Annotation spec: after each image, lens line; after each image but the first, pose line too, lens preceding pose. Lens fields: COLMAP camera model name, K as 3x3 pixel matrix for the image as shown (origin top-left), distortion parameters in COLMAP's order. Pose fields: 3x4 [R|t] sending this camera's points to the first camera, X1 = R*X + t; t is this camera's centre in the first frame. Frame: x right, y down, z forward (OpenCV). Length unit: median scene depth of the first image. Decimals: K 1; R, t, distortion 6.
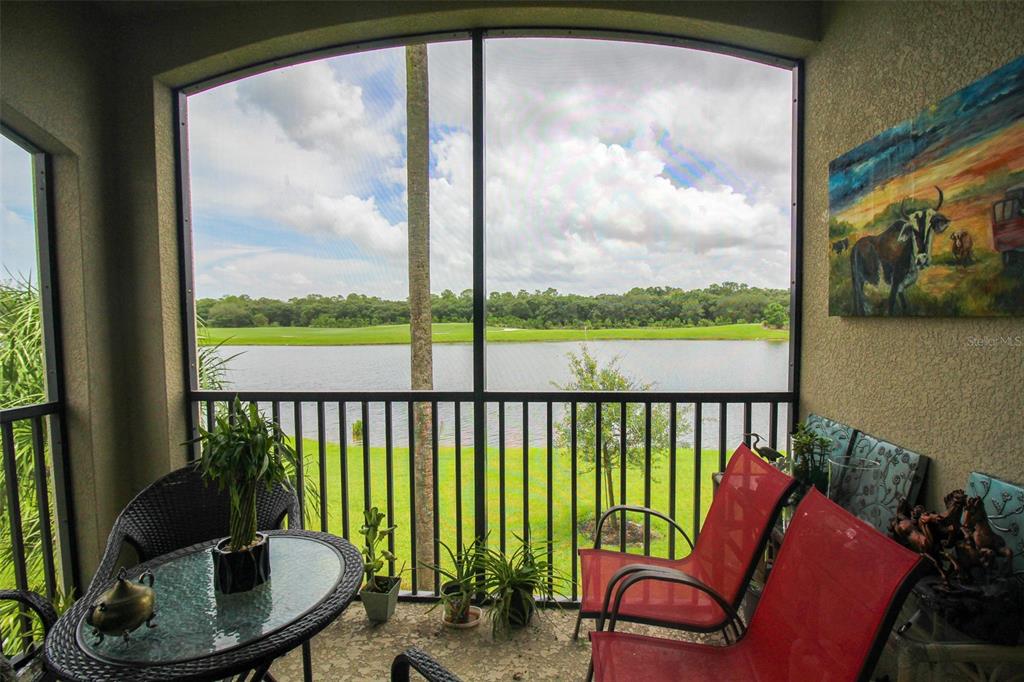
lens RADIAL K [[478.5, 0, 517.9], [0, 478.5, 339.5], [0, 0, 1]] dist [0.002847, -0.015648]
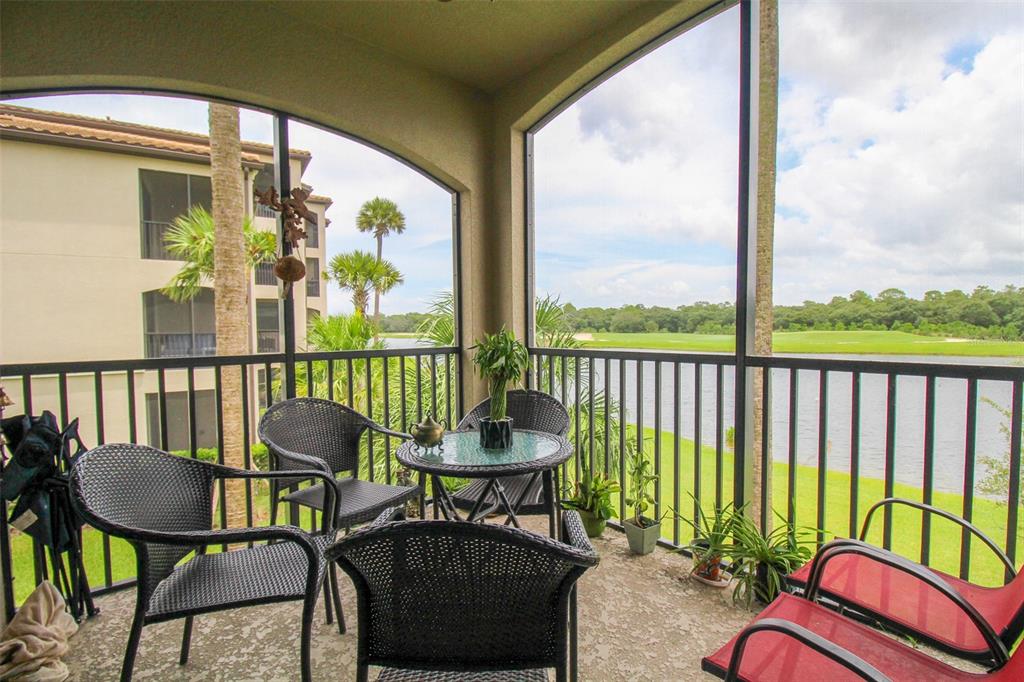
lens RADIAL K [[478.5, 0, 517.9], [0, 478.5, 339.5], [0, 0, 1]] dist [0.002847, -0.015648]
pose [[0.719340, 0.022613, -0.694290, 0.108787], [-0.032967, 0.999455, -0.001605, 0.037895], [0.693875, 0.024044, 0.719694, -0.008454]]
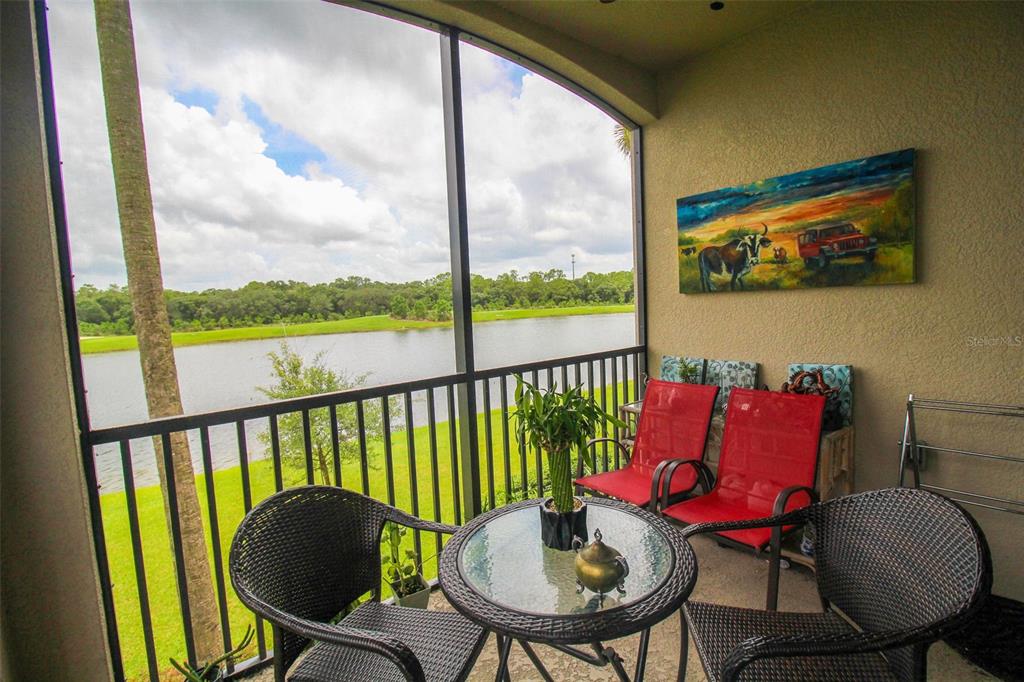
lens RADIAL K [[479.4, 0, 520.0], [0, 479.4, 338.9], [0, 0, 1]] dist [0.003263, -0.014858]
pose [[0.729858, -0.078648, 0.679060, -0.290987], [0.071395, 0.996697, 0.038700, 0.001032], [-0.679861, 0.020236, 0.733062, 0.056780]]
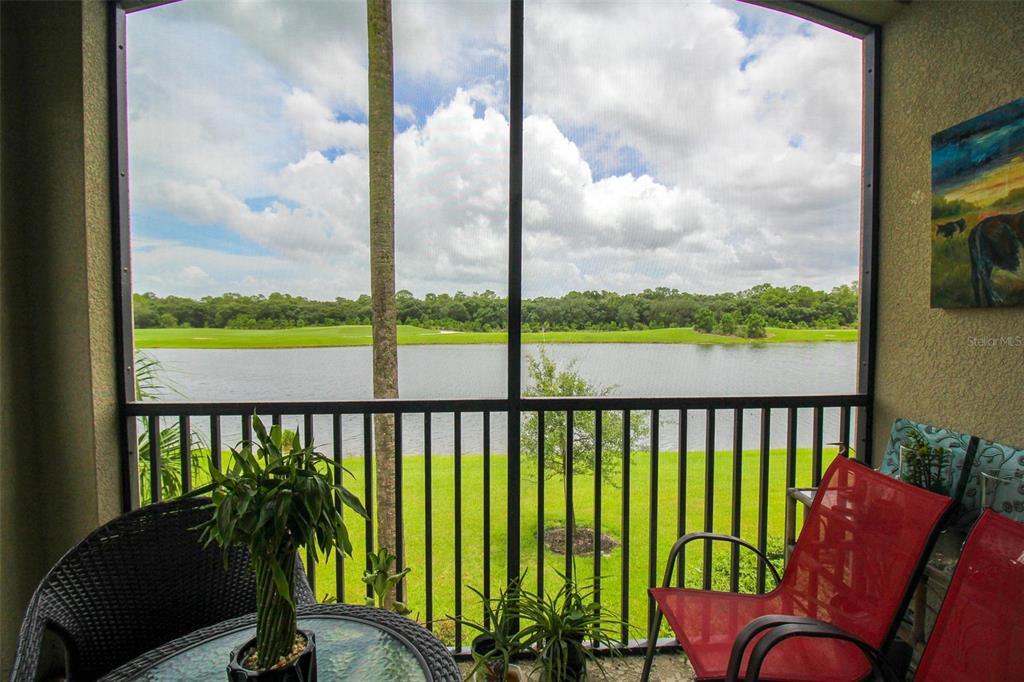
lens RADIAL K [[487.0, 0, 518.4], [0, 487.0, 339.0], [0, 0, 1]] dist [-0.000571, -0.012698]
pose [[0.991271, 0.002825, 0.131807, -0.074603], [-0.001824, 0.999969, -0.007716, 0.005511], [-0.131824, 0.007409, 0.991245, 0.070595]]
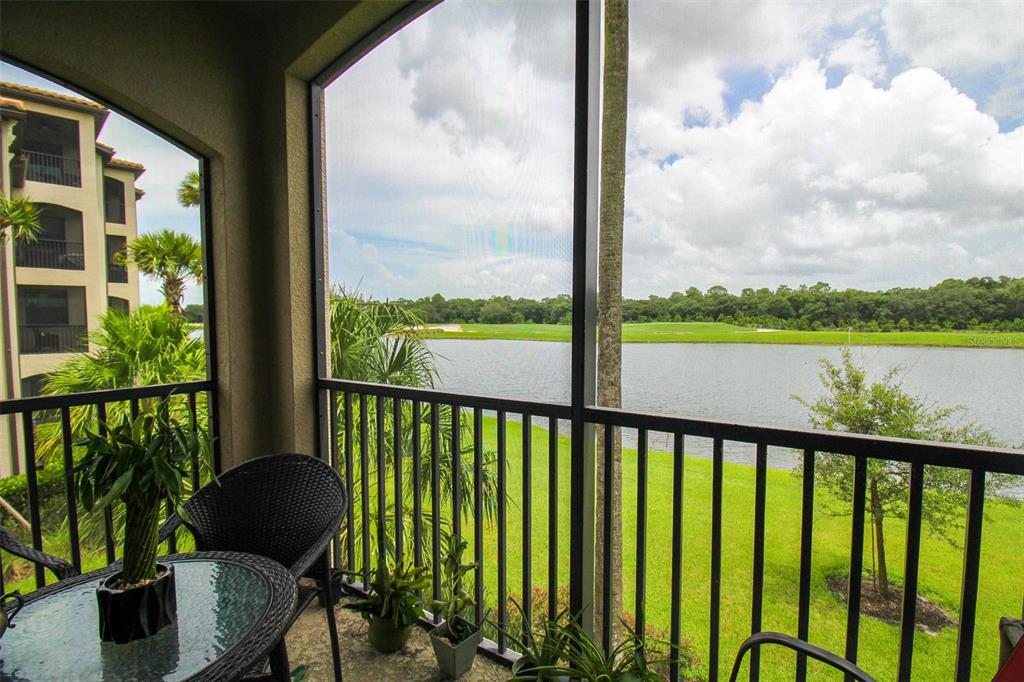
lens RADIAL K [[479.4, 0, 520.0], [0, 479.4, 338.9], [0, 0, 1]] dist [0.003263, -0.014858]
pose [[0.881240, 0.027605, -0.471862, 0.072868], [-0.027009, 0.999603, 0.008037, 0.001504], [0.471896, 0.005662, 0.881636, 0.129104]]
